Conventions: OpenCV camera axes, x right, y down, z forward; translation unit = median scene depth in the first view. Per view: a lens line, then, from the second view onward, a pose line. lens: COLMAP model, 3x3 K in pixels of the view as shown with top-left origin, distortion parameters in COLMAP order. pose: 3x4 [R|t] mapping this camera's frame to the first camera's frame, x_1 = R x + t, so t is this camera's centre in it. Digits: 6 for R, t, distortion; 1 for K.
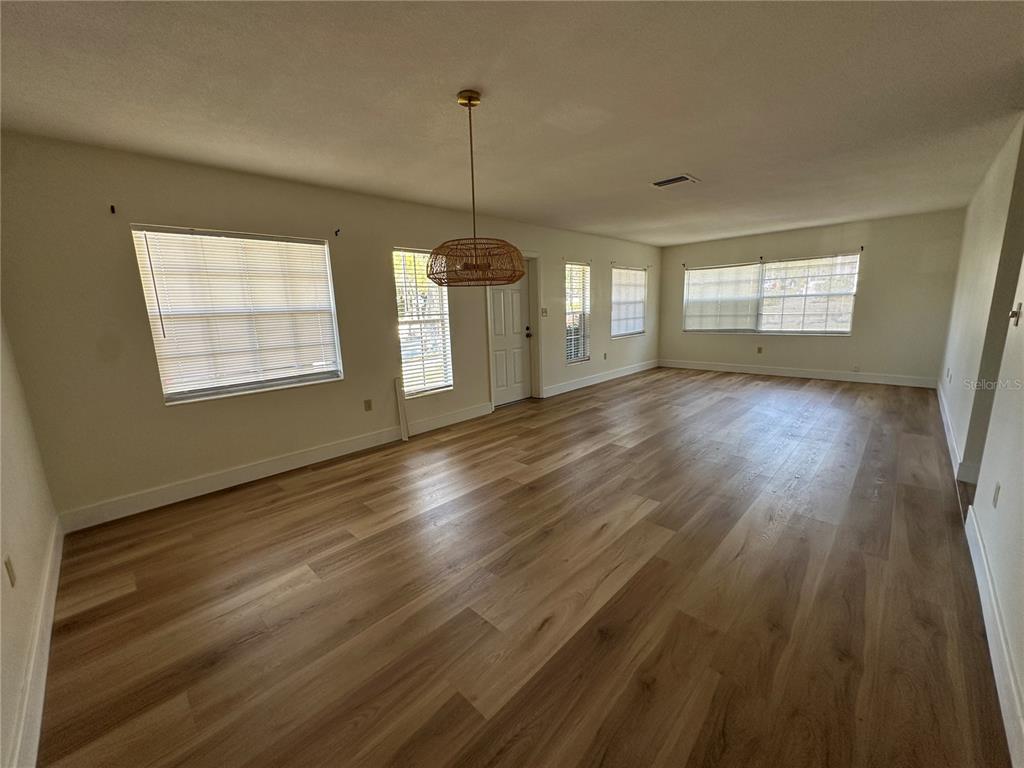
lens RADIAL K [[404.6, 0, 512.0], [0, 404.6, 384.0], [0, 0, 1]] dist [0.017966, 0.000033]
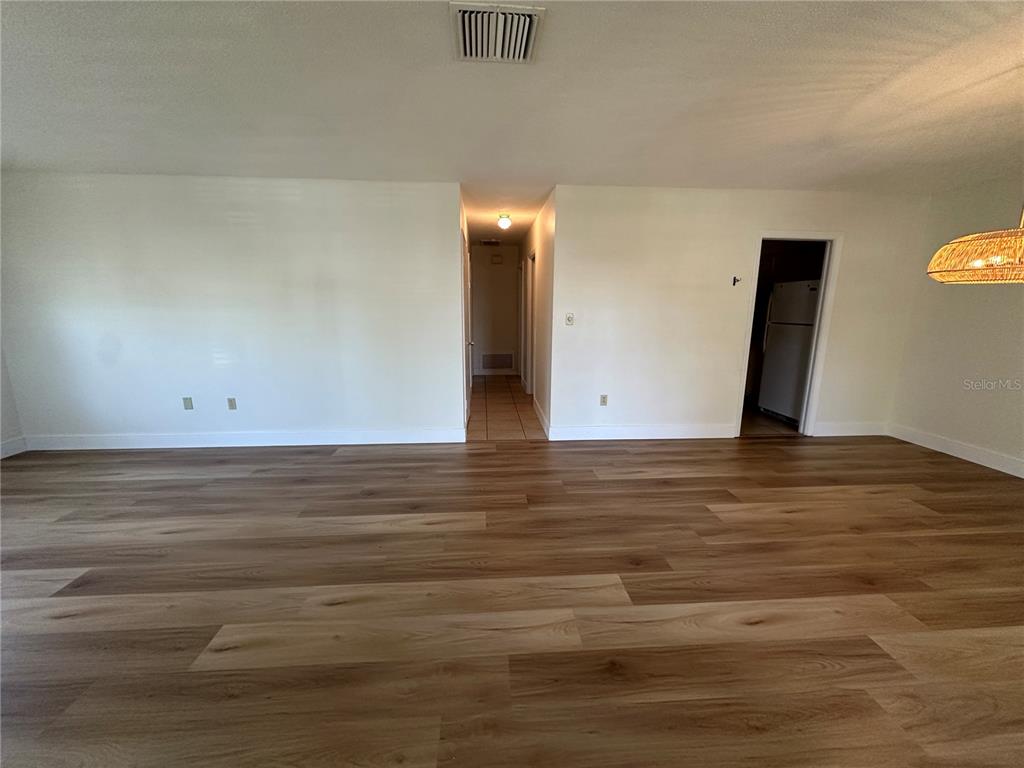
lens RADIAL K [[405.9, 0, 512.0], [0, 405.9, 384.0], [0, 0, 1]] dist [-0.006669, 0.000000]
pose [[-0.743503, -0.101578, 0.660973, 0.078869], [0.143603, 0.941087, 0.306160, -0.330506], [-0.653132, 0.322548, -0.685114, 1.702860]]
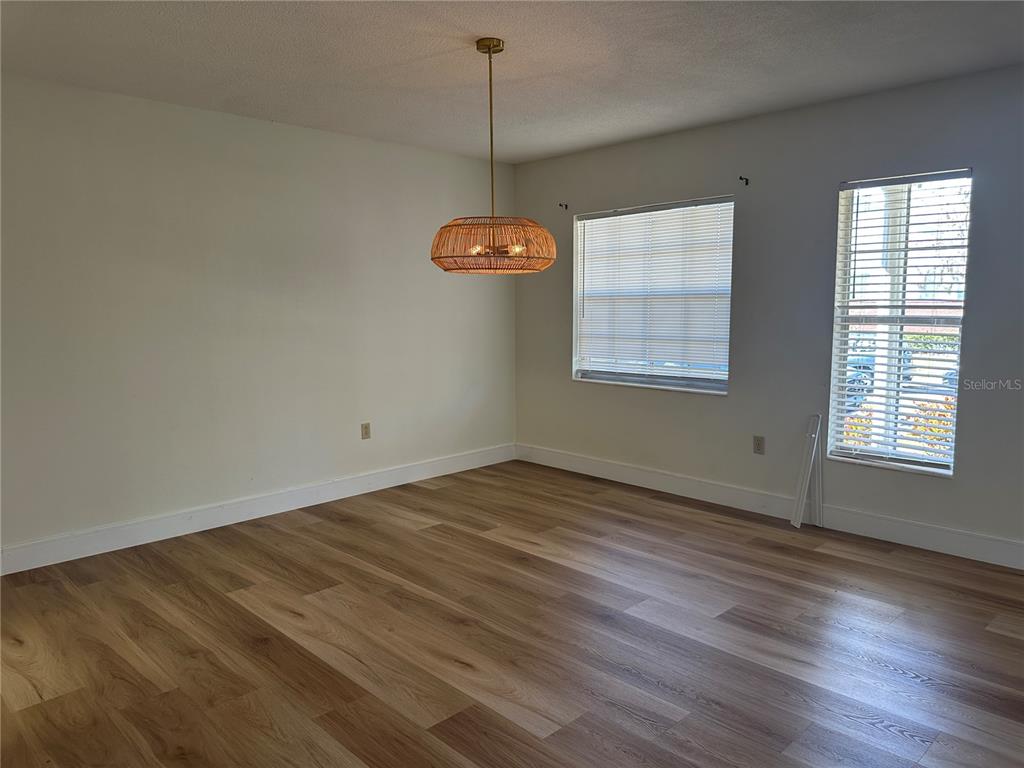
lens RADIAL K [[725.8, 0, 512.0], [0, 725.8, 384.0], [0, 0, 1]] dist [0.054590, -0.001013]
pose [[-0.027448, 0.146492, -0.988831, 0.989398], [-0.180454, 0.972226, 0.149041, -0.179917], [0.983200, 0.182529, -0.000251, 0.797072]]
